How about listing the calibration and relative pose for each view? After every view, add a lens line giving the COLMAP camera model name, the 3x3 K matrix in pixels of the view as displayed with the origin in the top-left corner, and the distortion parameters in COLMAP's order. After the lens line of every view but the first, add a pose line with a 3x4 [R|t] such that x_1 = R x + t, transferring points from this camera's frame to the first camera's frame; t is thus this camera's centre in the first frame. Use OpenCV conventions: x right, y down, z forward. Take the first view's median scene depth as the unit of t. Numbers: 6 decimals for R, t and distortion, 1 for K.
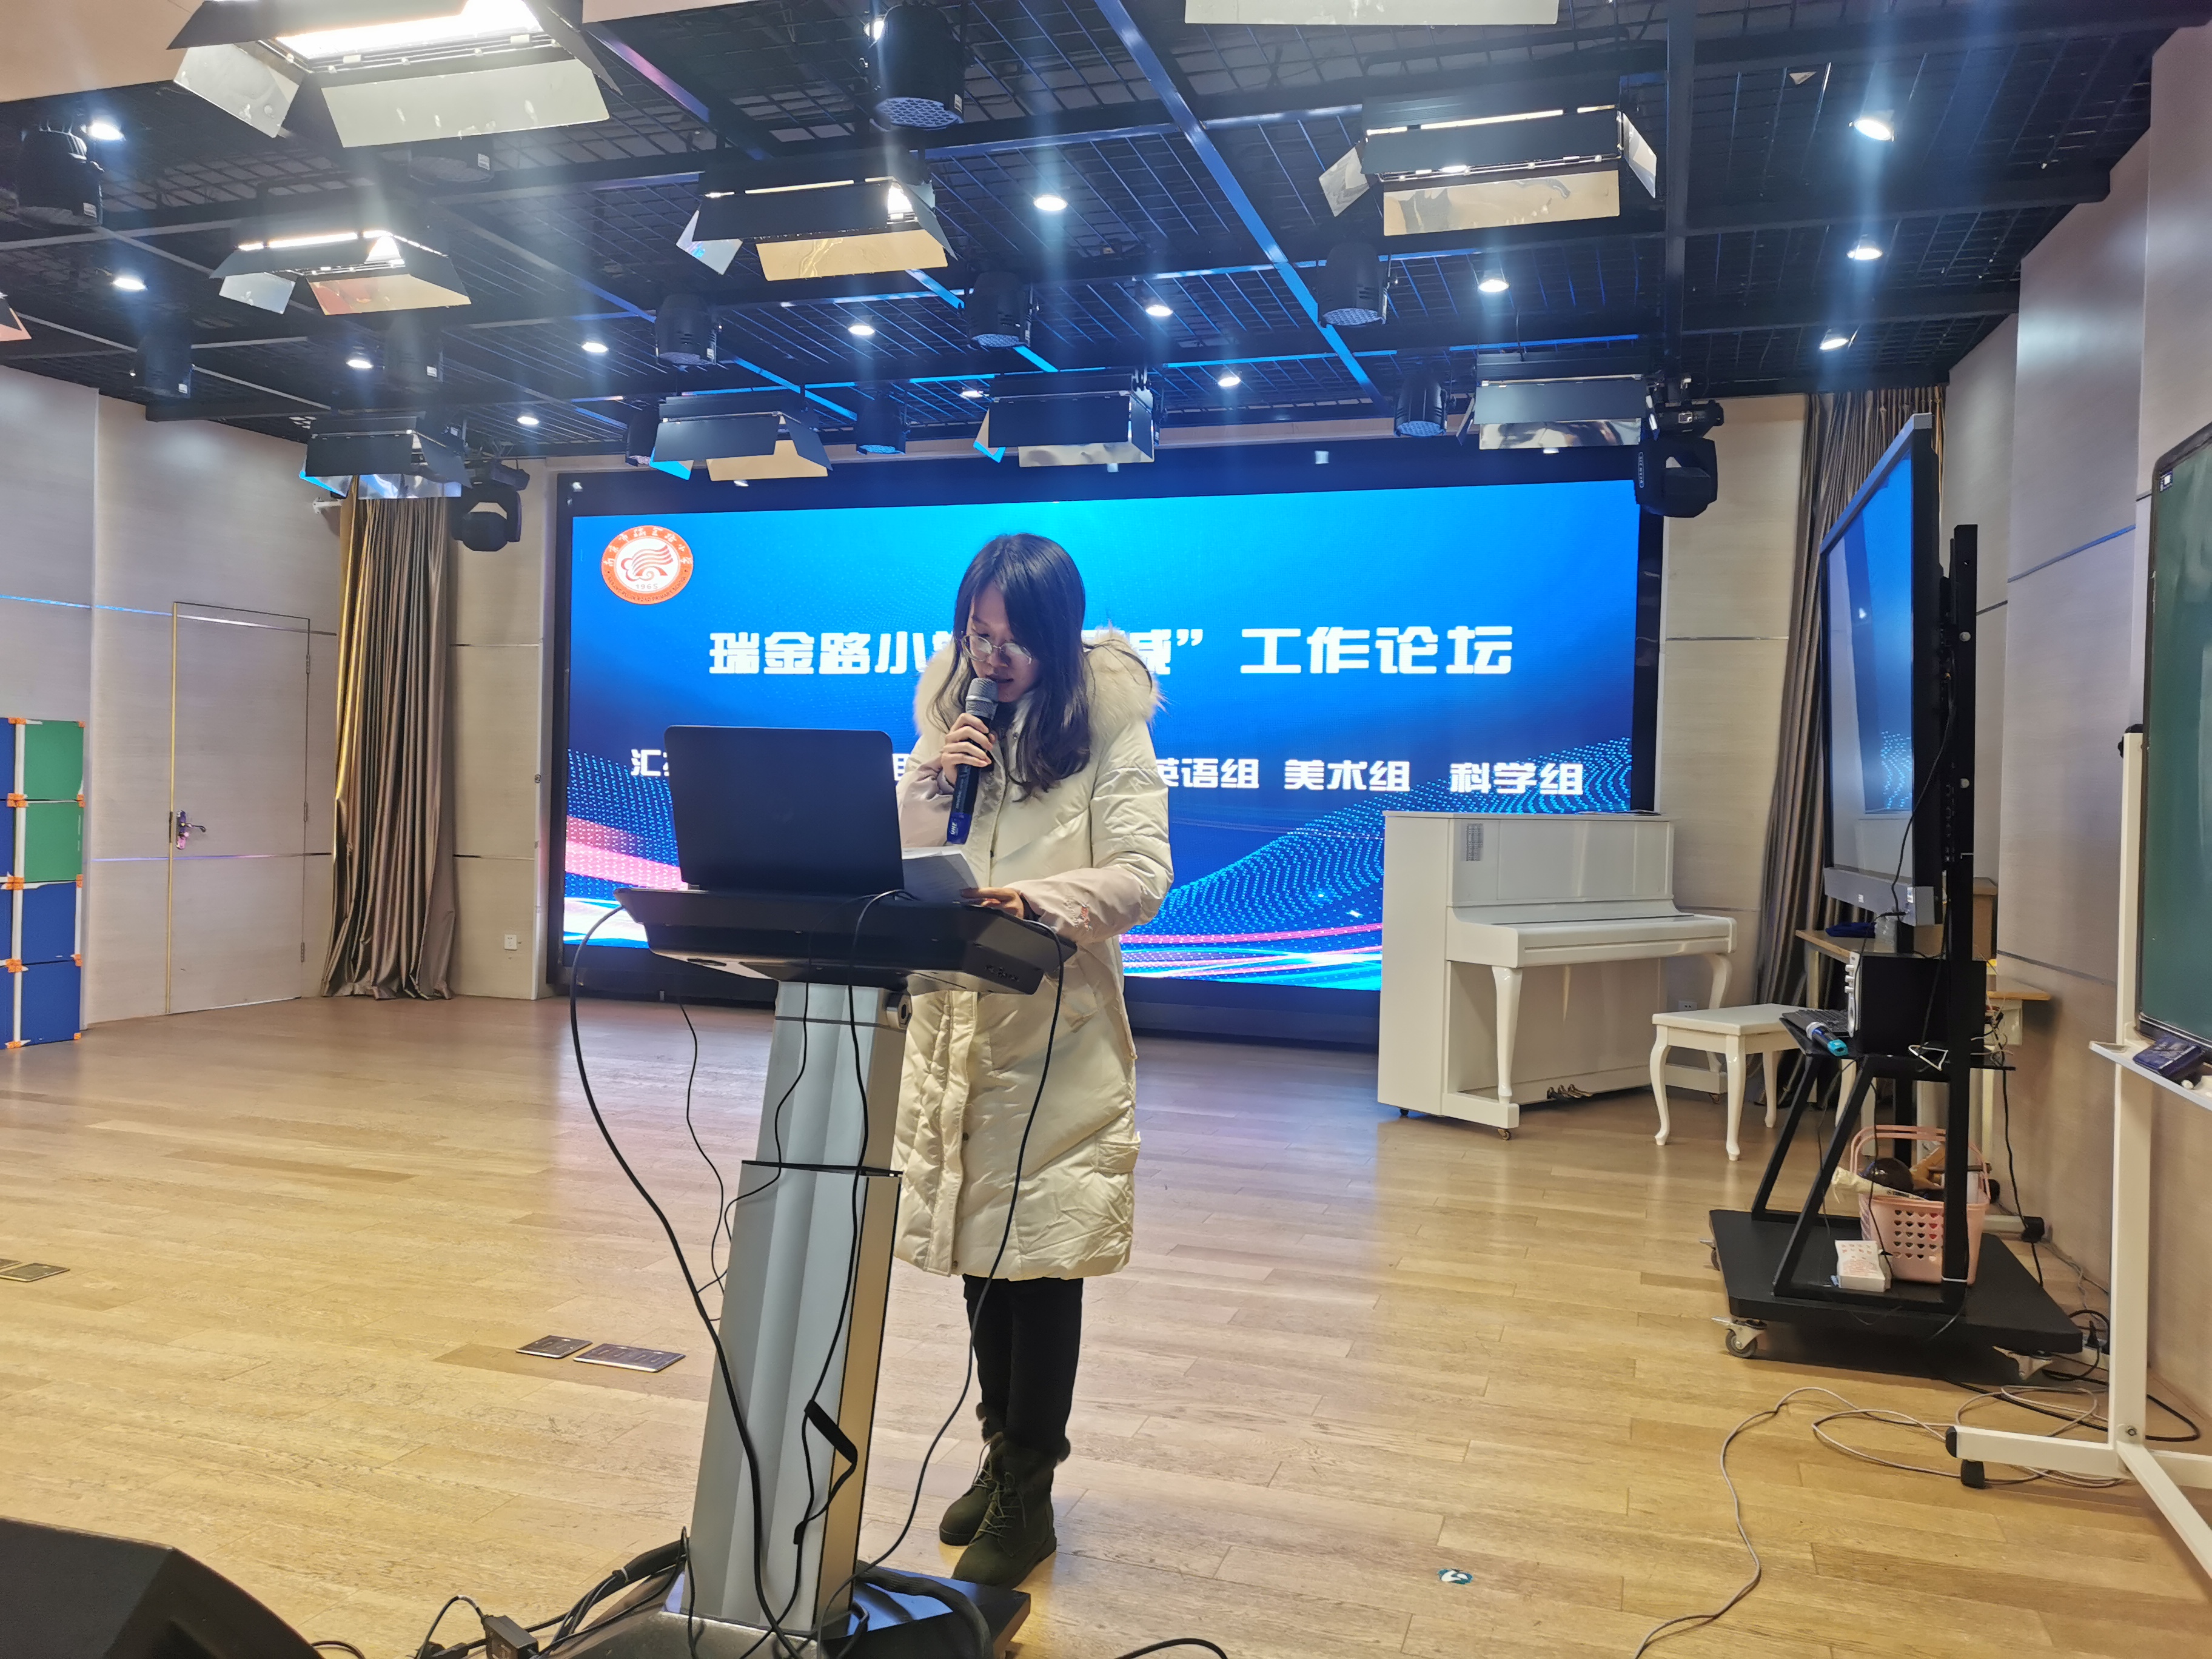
lens RADIAL K [[1696.0, 0, 1099.0], [0, 1696.0, 807.2], [0, 0, 1]] dist [0.058352, -0.037551]
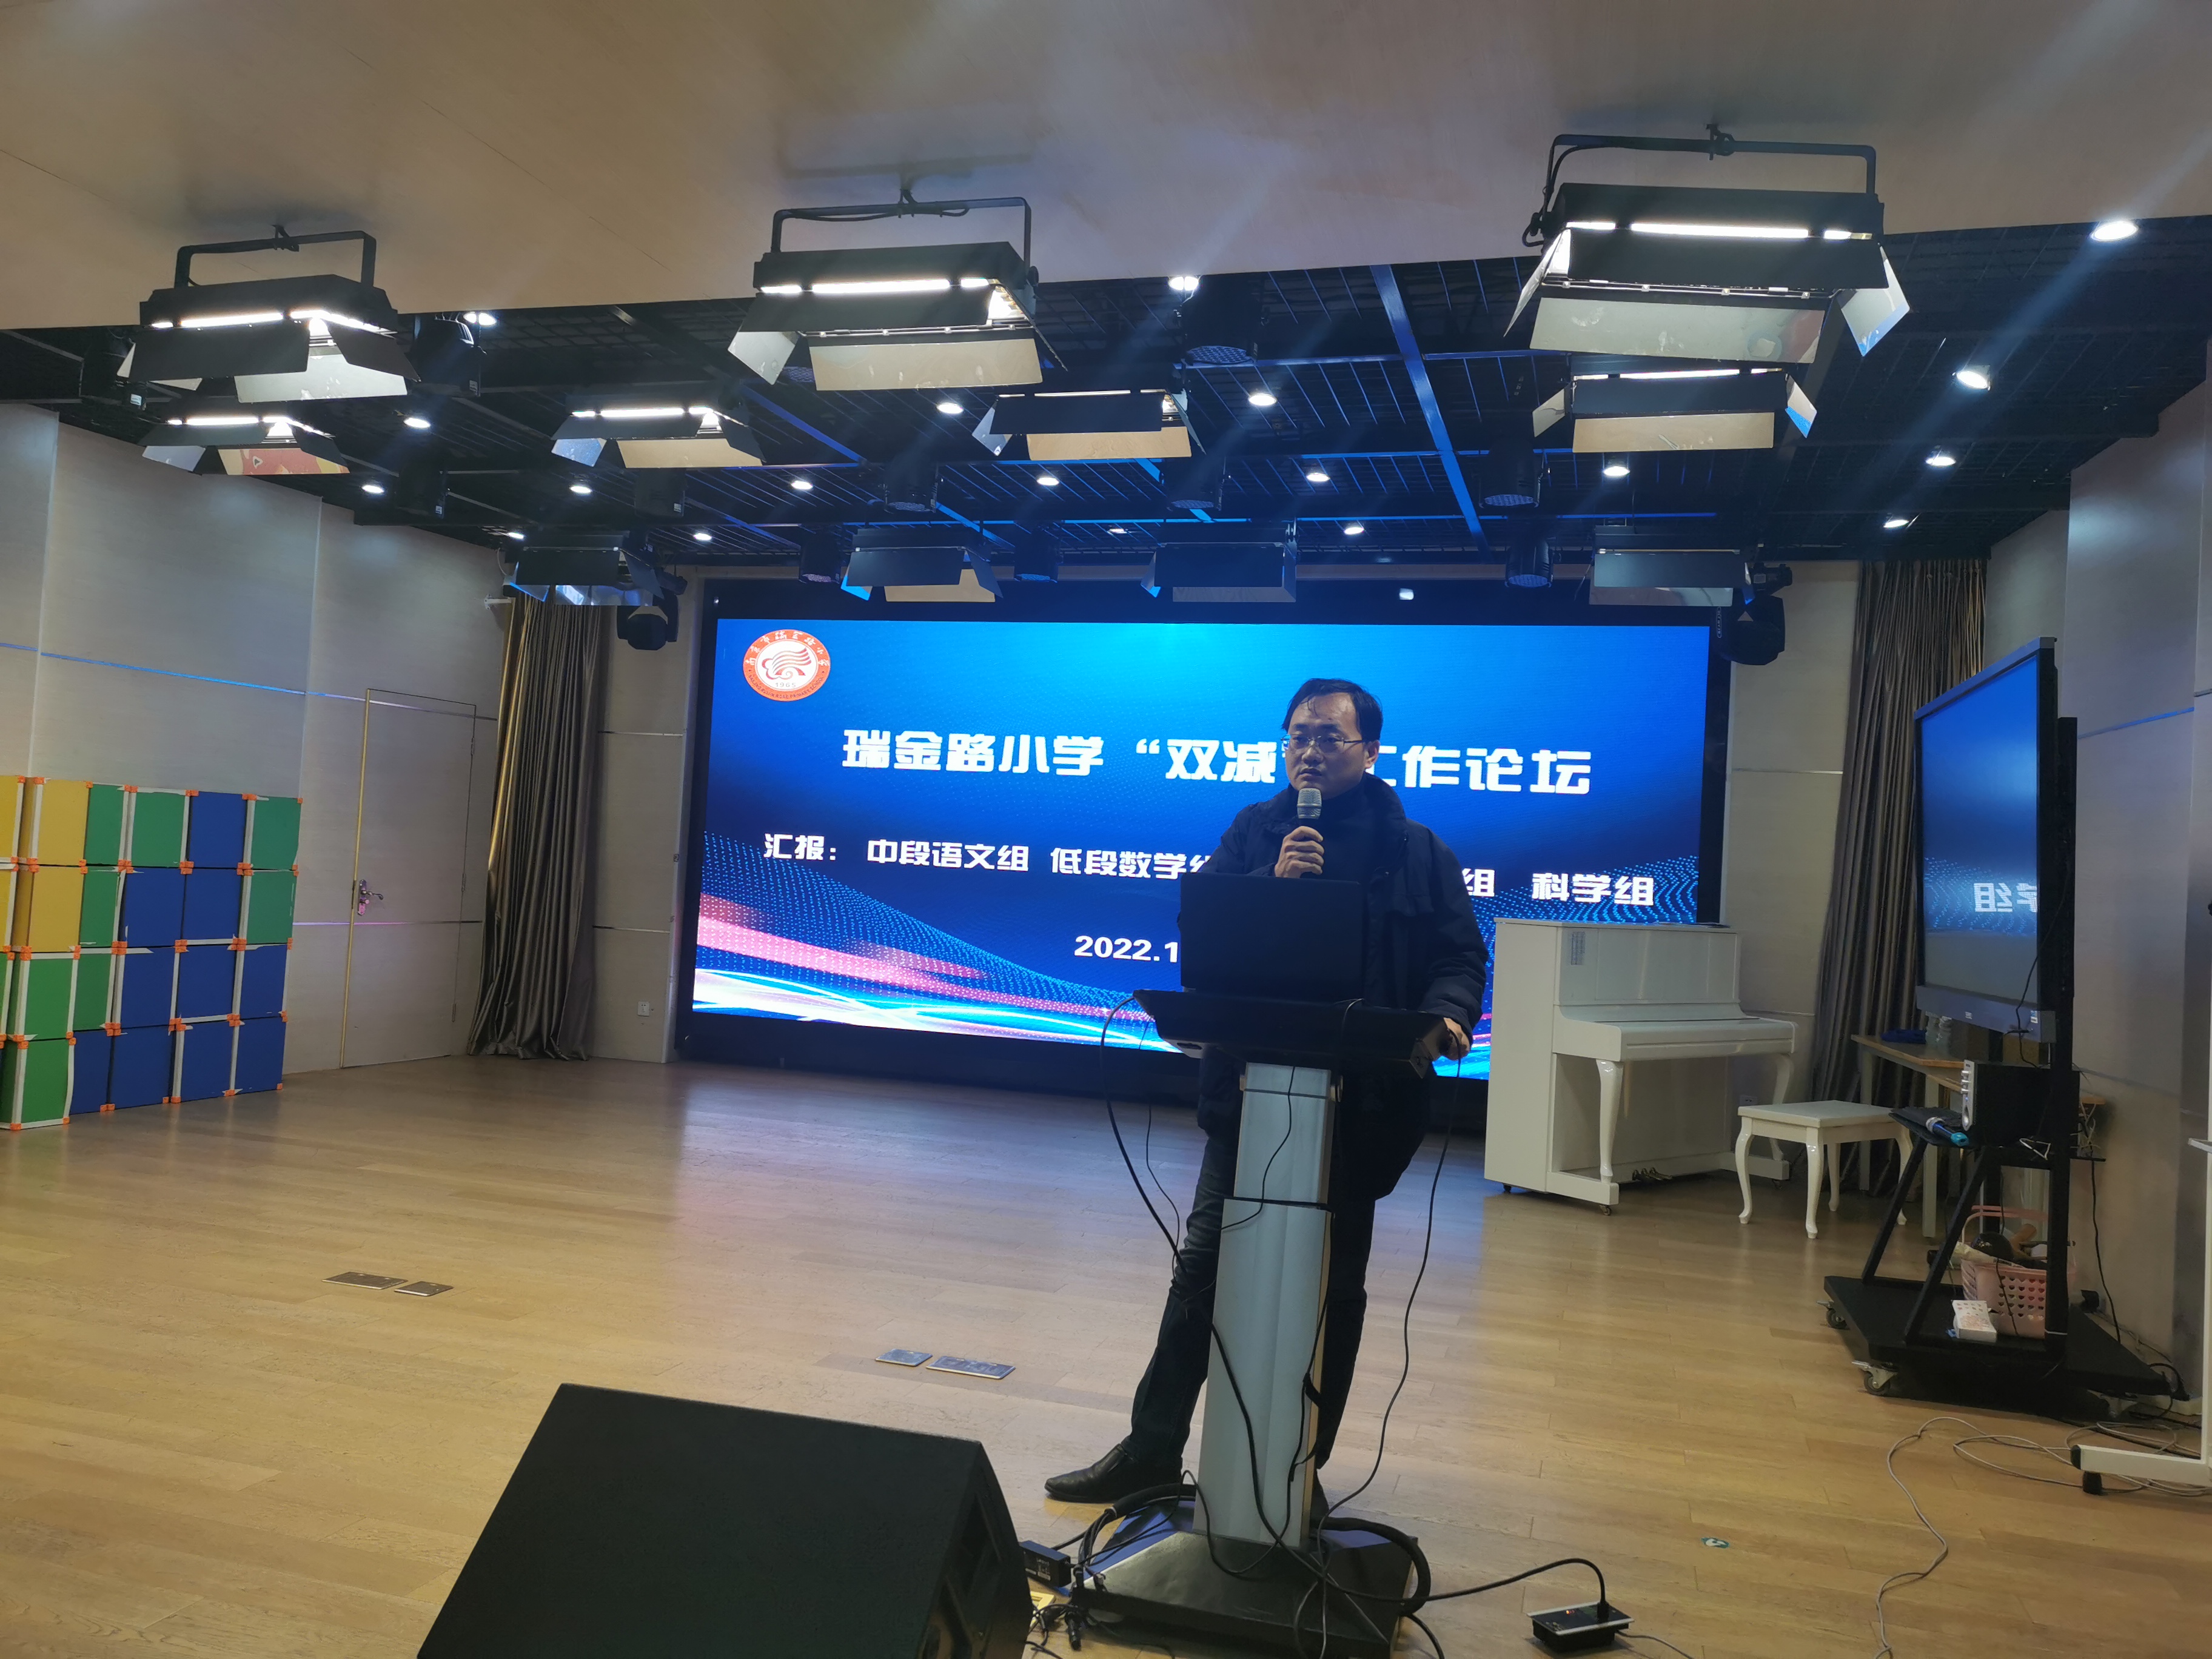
lens RADIAL K [[1696.0, 0, 1099.0], [0, 1696.0, 807.2], [0, 0, 1]] dist [0.058352, -0.037551]
pose [[0.999240, 0.031568, 0.022858, -0.142636], [-0.030522, 0.998533, -0.044722, -0.014480], [-0.024237, 0.043991, 0.998738, -0.142583]]
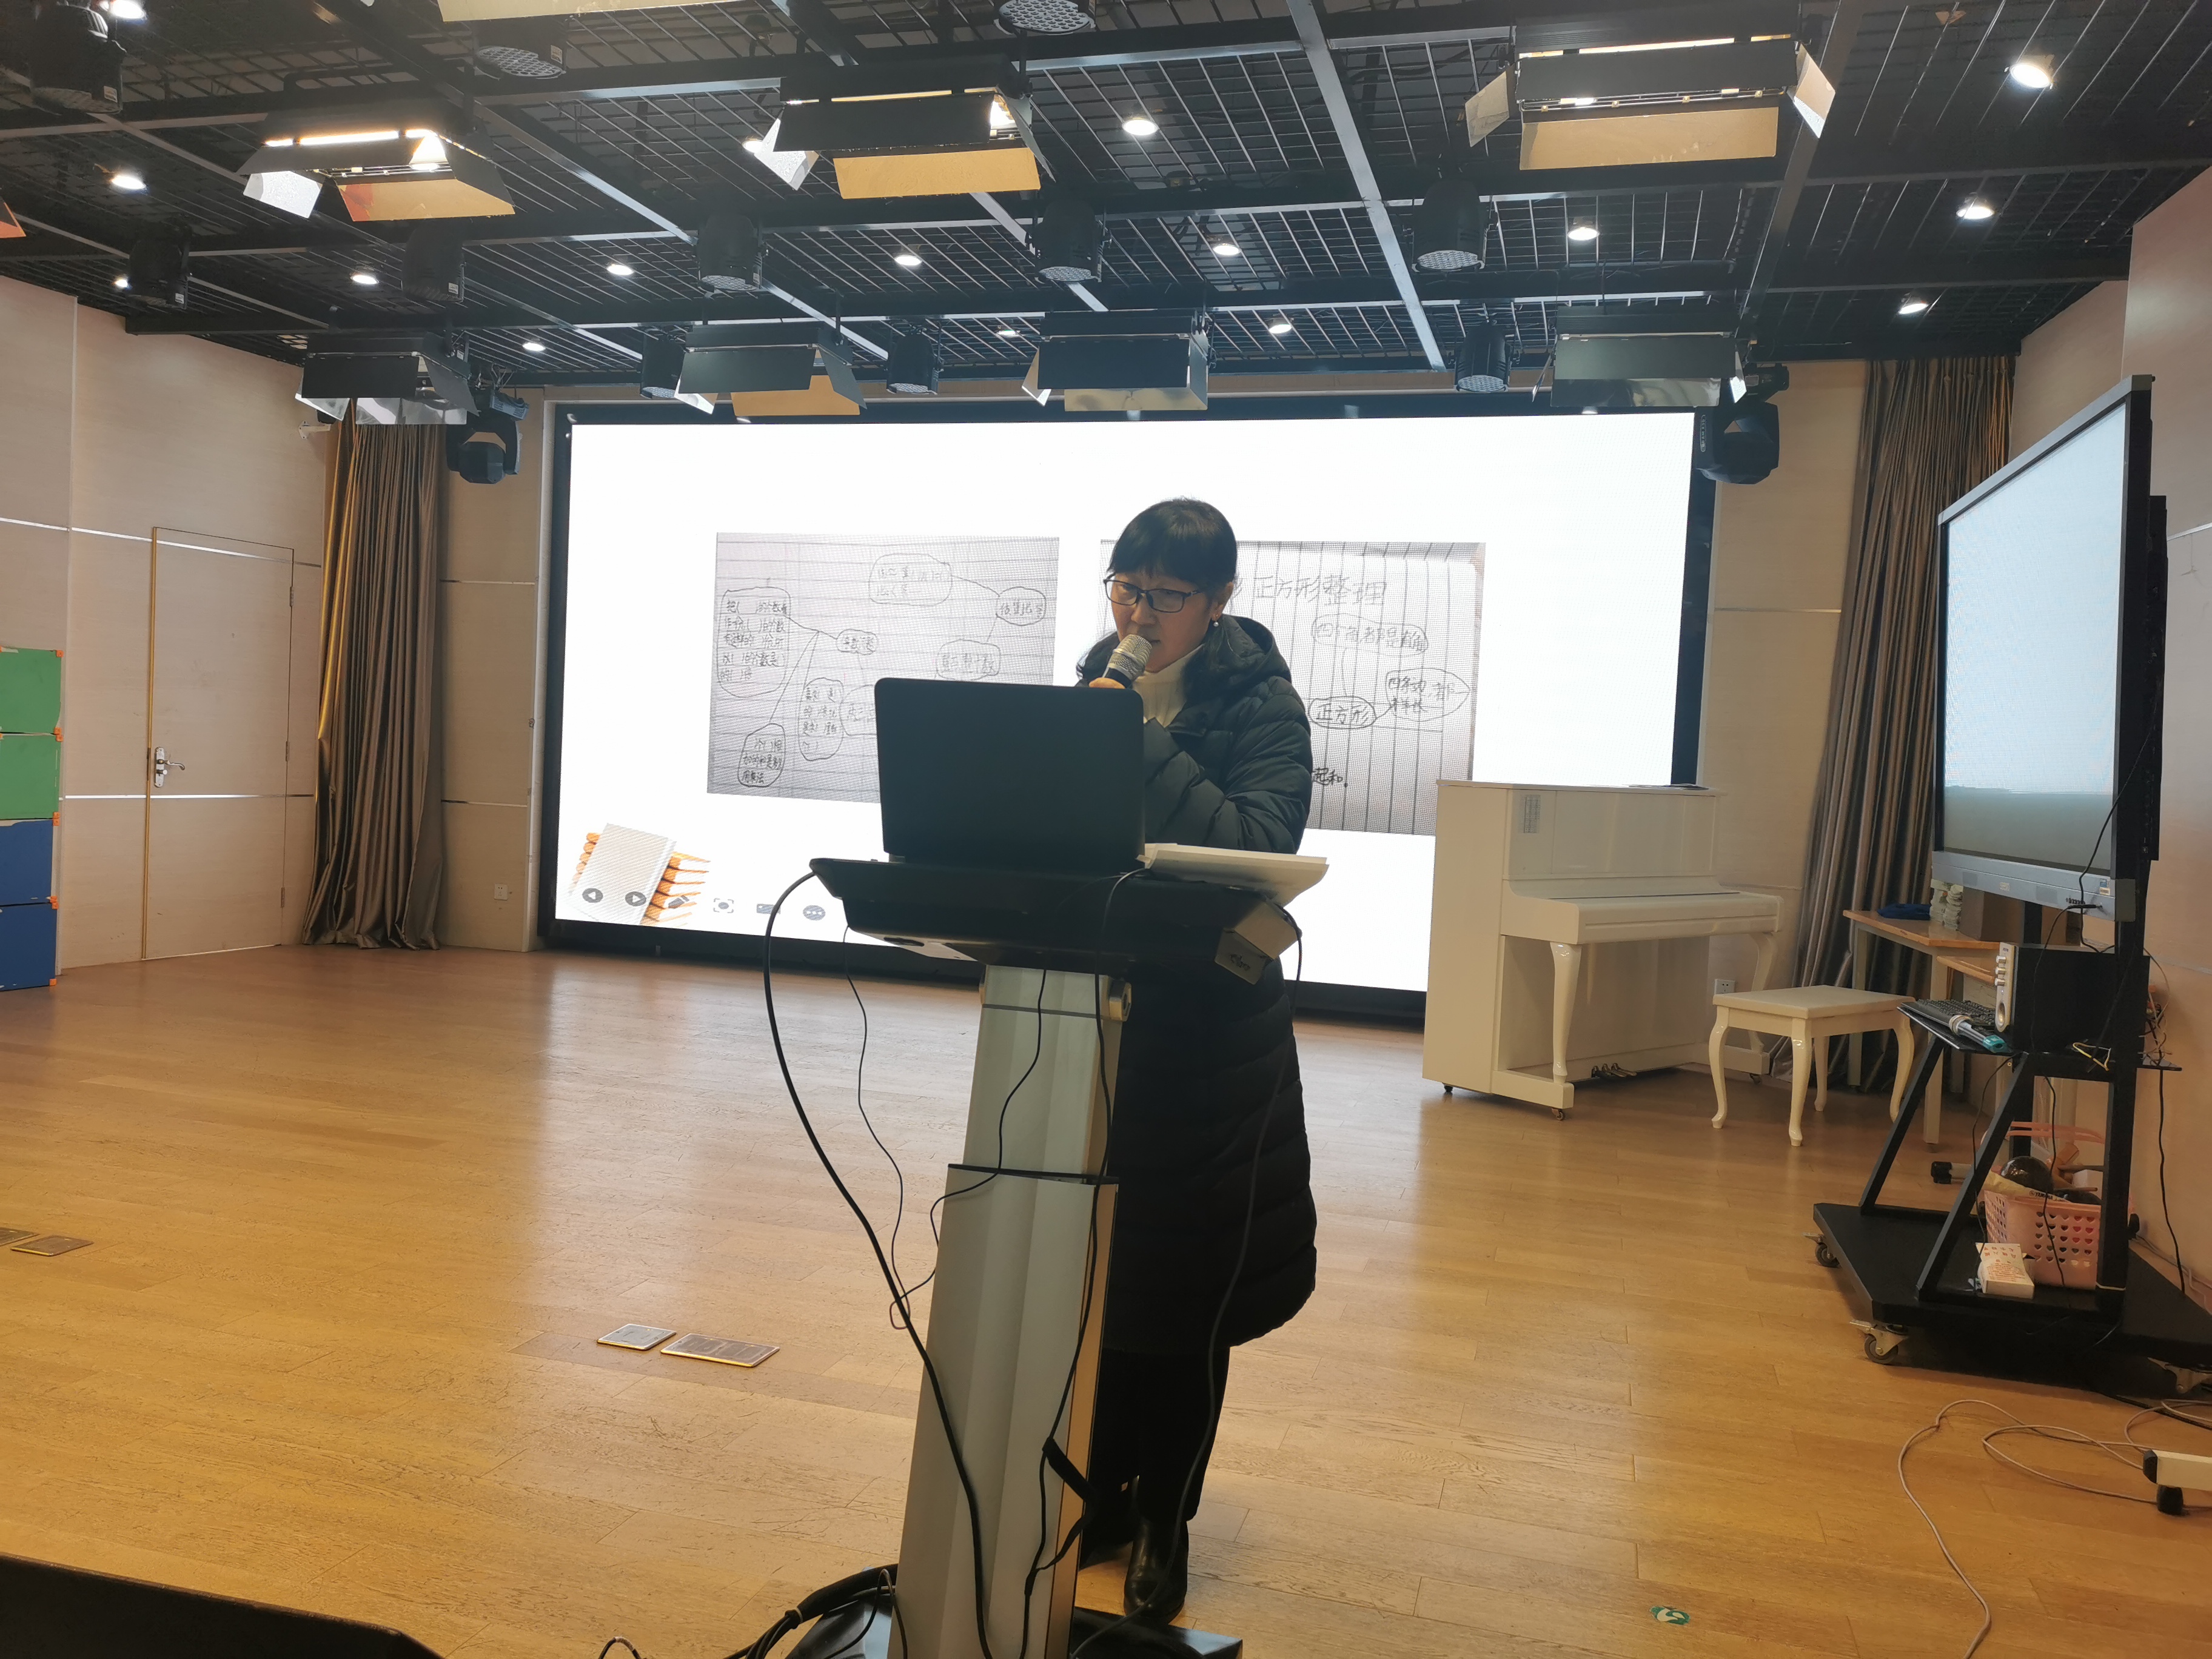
lens RADIAL K [[1696.0, 0, 1099.0], [0, 1696.0, 807.2], [0, 0, 1]] dist [0.058352, -0.037551]
pose [[0.999135, 0.023020, 0.034623, -0.067862], [-0.023907, 0.999391, 0.025424, -0.002200], [-0.034016, -0.026230, 0.999077, 0.043859]]
